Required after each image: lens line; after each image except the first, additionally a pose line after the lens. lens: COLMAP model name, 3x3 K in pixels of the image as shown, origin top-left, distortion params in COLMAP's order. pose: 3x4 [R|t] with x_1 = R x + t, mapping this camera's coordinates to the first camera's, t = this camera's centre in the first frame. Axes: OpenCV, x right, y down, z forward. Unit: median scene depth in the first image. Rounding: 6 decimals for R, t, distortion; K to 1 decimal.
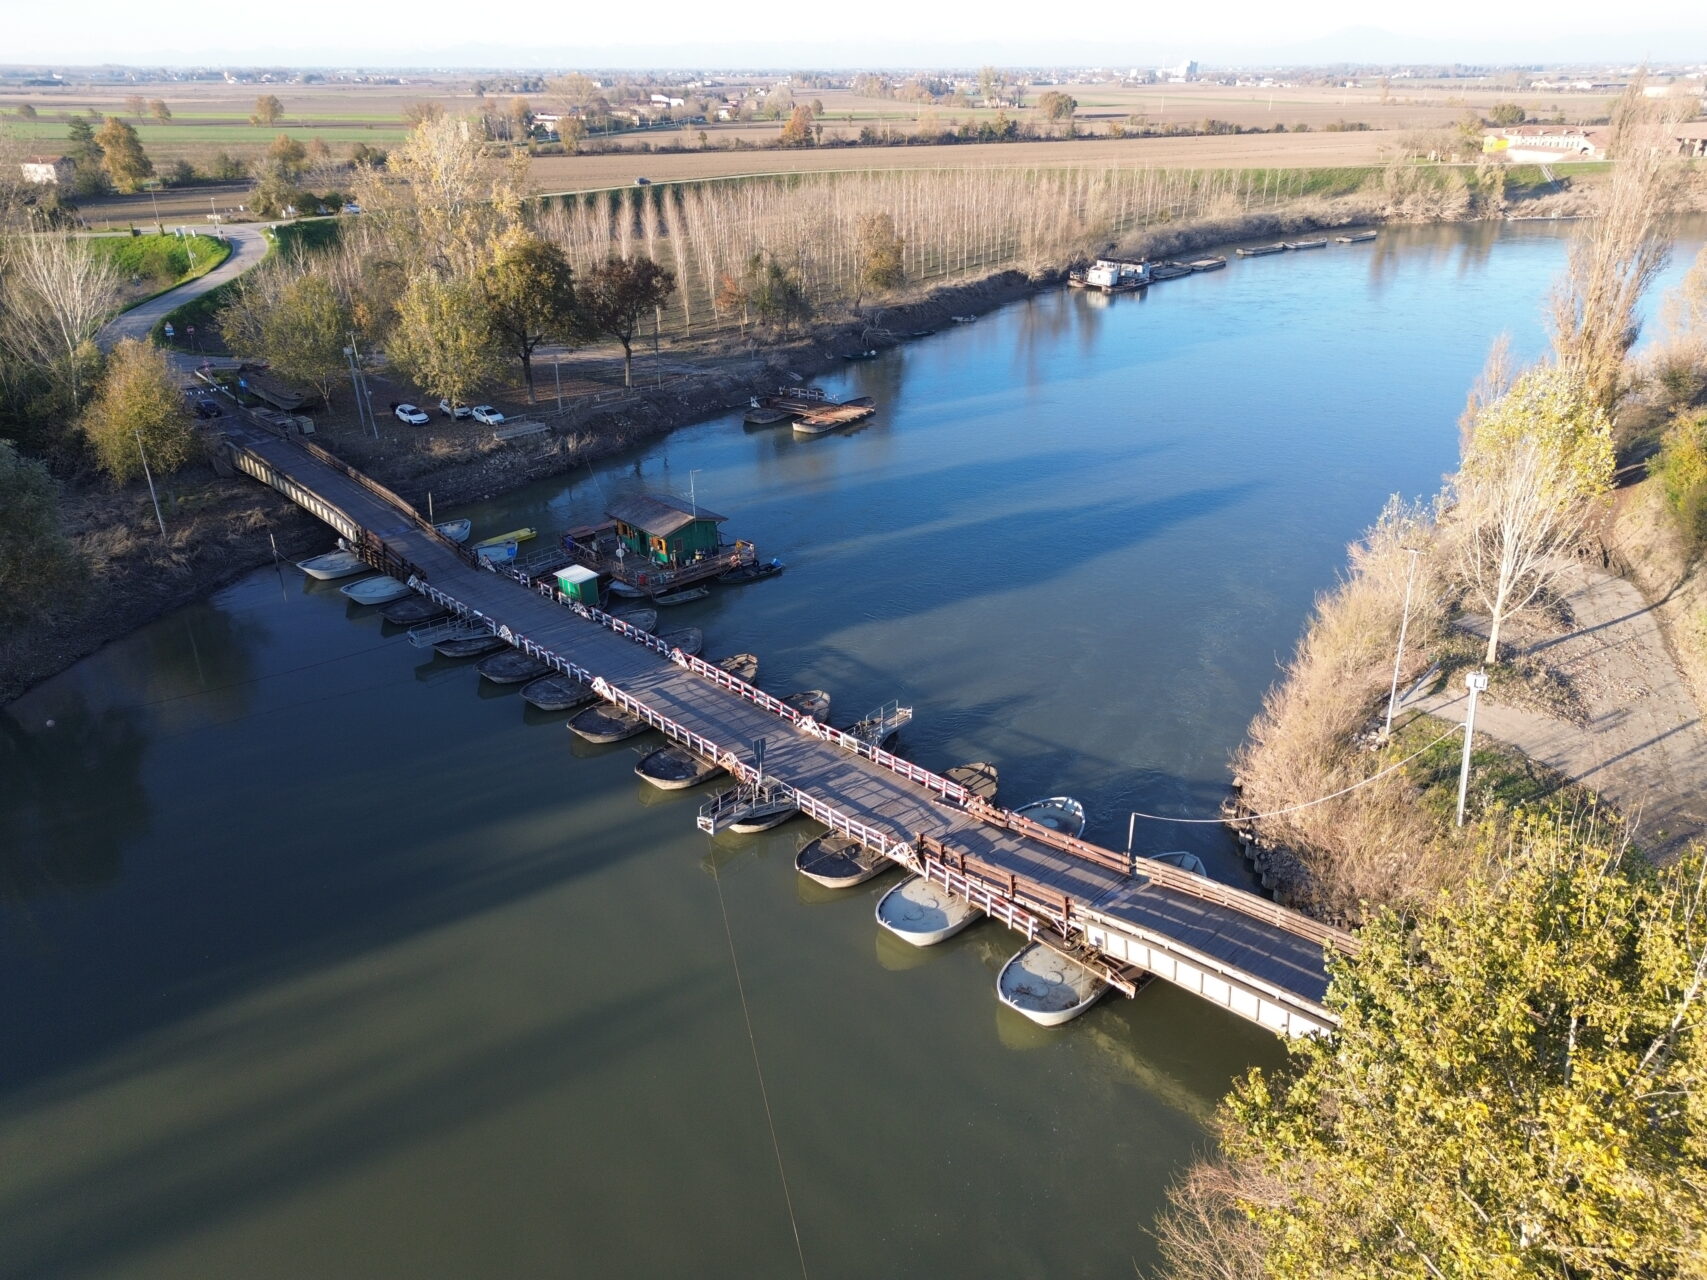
lens RADIAL K [[1189.6, 0, 853.5], [0, 1189.6, 640.0], [0, 0, 1]] dist [0.068567, -0.097084]
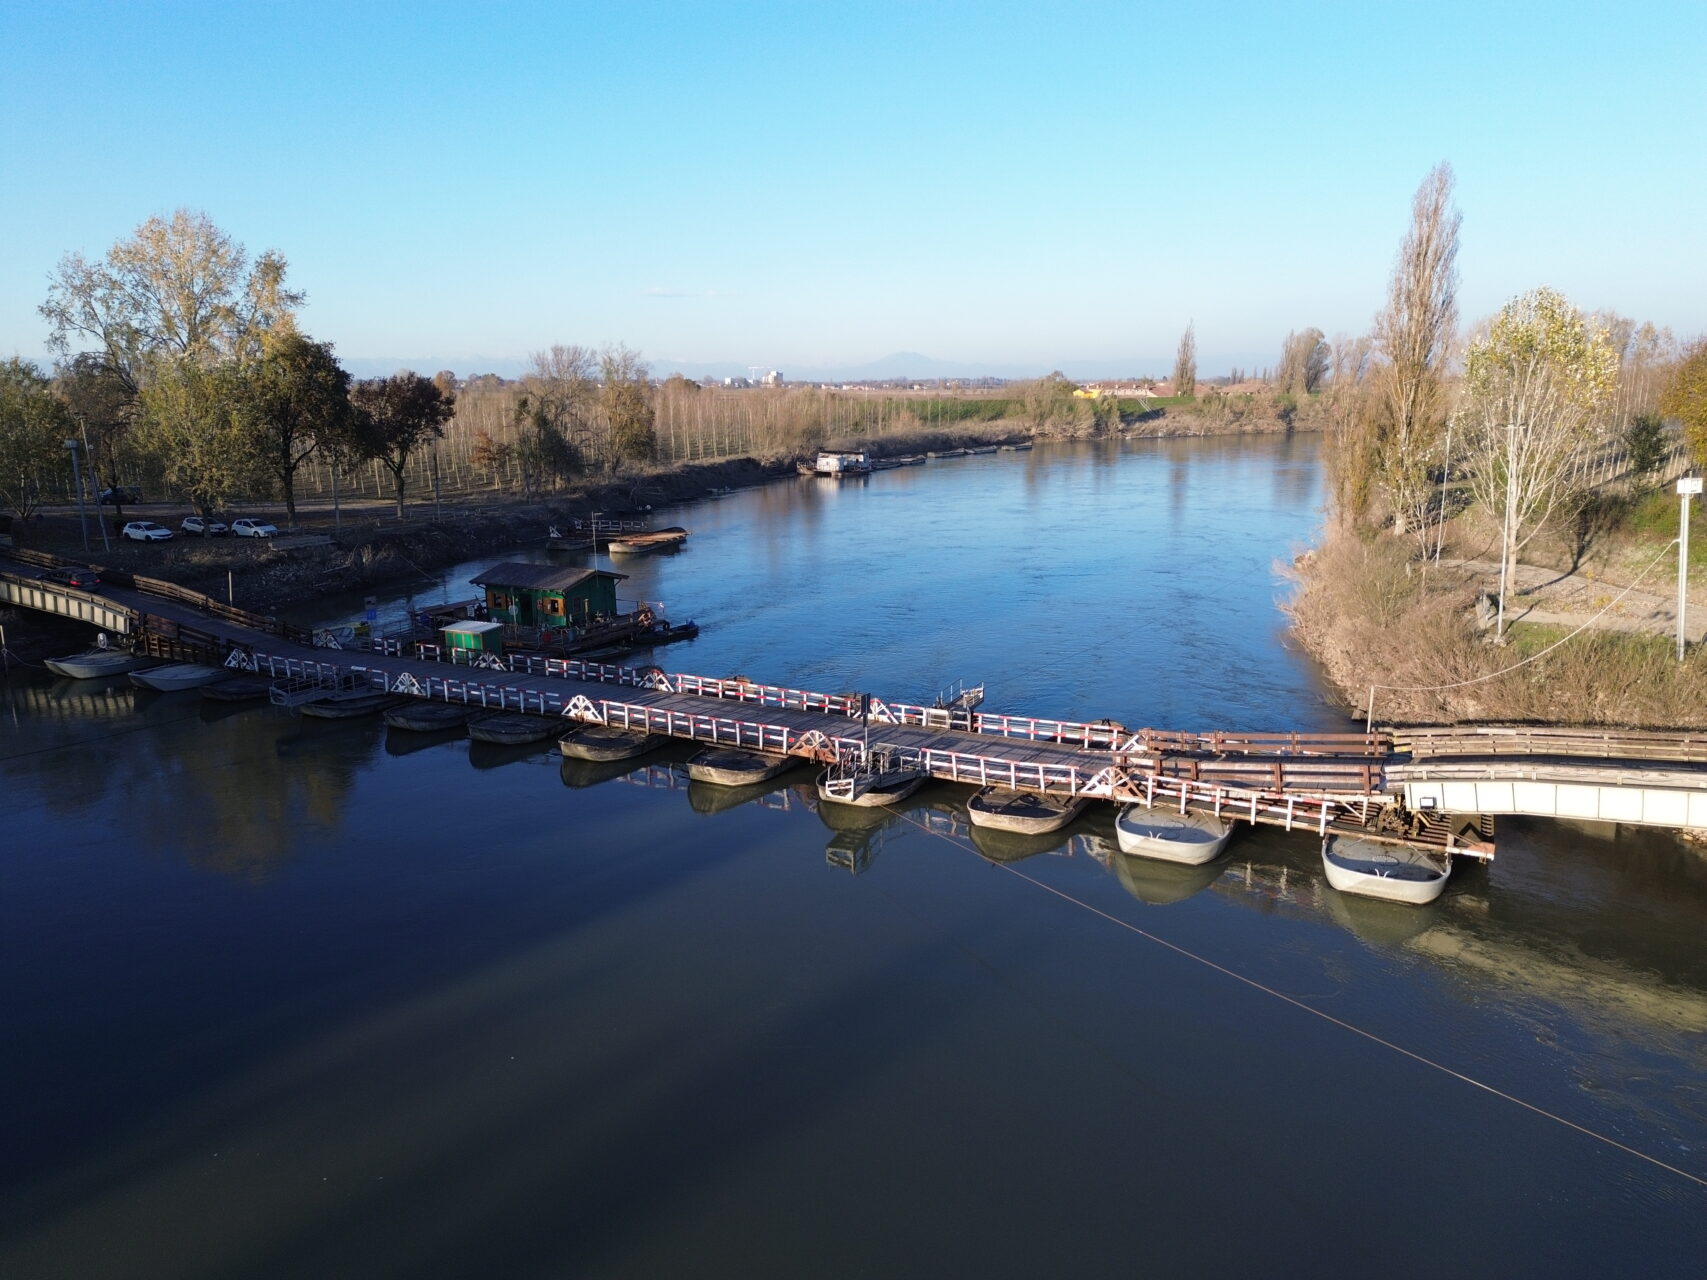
lens RADIAL K [[1189.6, 0, 853.5], [0, 1189.6, 640.0], [0, 0, 1]] dist [0.068567, -0.097084]
pose [[0.949897, -0.066637, 0.305376, -0.143354], [0.135974, 0.967814, -0.211770, 0.094714], [-0.281436, 0.242684, 0.928385, 0.120125]]
